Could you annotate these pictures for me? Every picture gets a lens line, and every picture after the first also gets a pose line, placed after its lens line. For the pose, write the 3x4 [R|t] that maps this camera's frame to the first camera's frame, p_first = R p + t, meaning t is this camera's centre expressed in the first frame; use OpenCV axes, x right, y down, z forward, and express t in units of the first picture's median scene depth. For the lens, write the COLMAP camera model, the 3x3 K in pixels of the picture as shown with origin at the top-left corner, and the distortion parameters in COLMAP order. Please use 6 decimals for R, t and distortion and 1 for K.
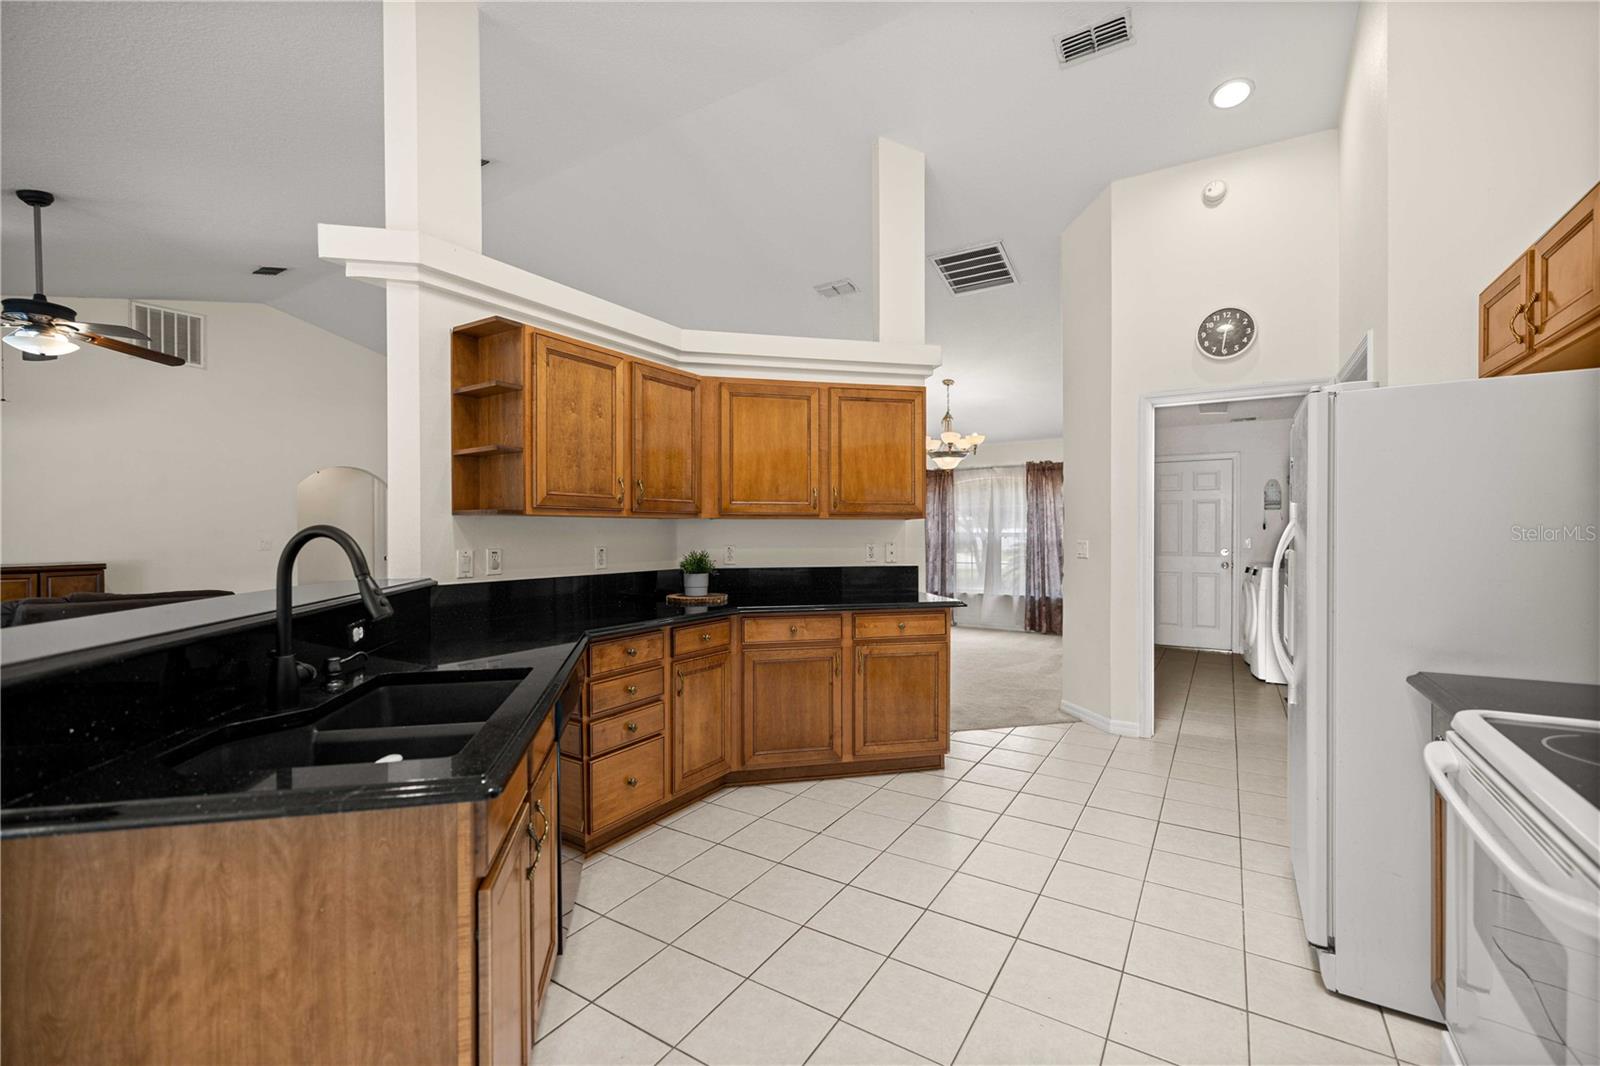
lens RADIAL K [[683.9, 0, 799.4], [0, 683.9, 525.5], [0, 0, 1]] dist [0.001119, 0.000054]
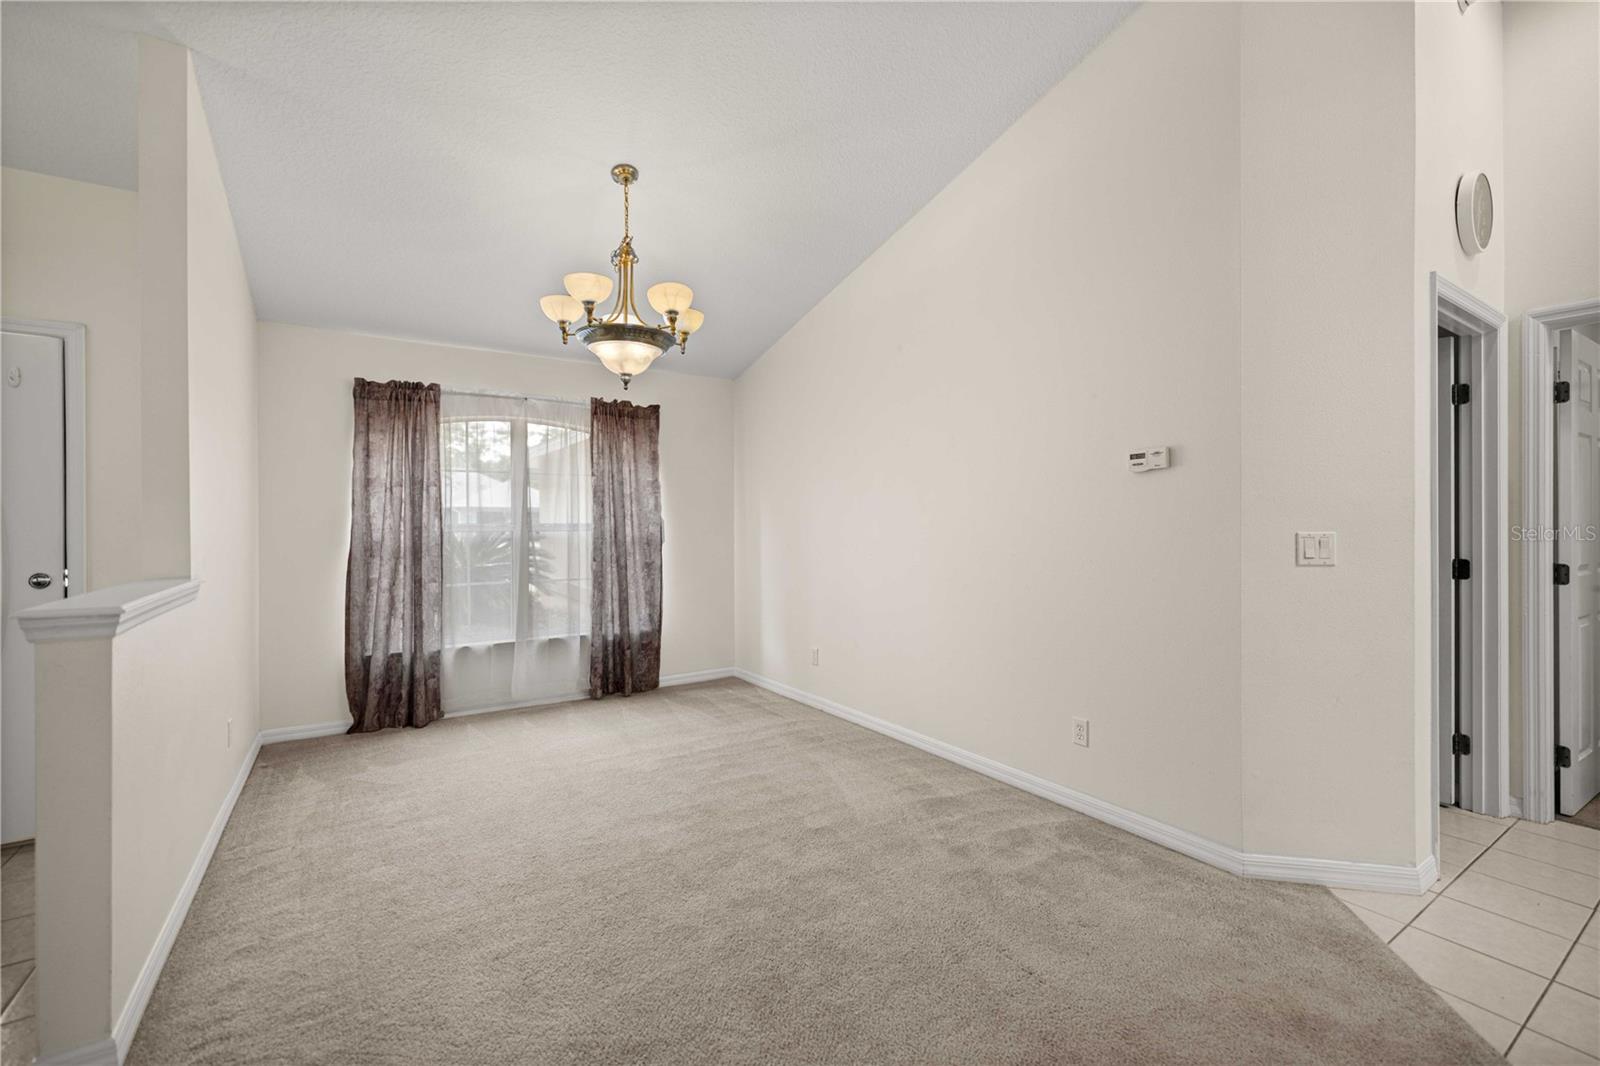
lens RADIAL K [[683.9, 0, 799.4], [0, 683.9, 525.5], [0, 0, 1]] dist [0.001119, 0.000054]
pose [[0.412570, -0.000822, 0.910926, -0.111544], [-0.005943, 0.999976, 0.003594, 0.009427], [-0.910907, -0.006897, 0.412555, 0.617700]]
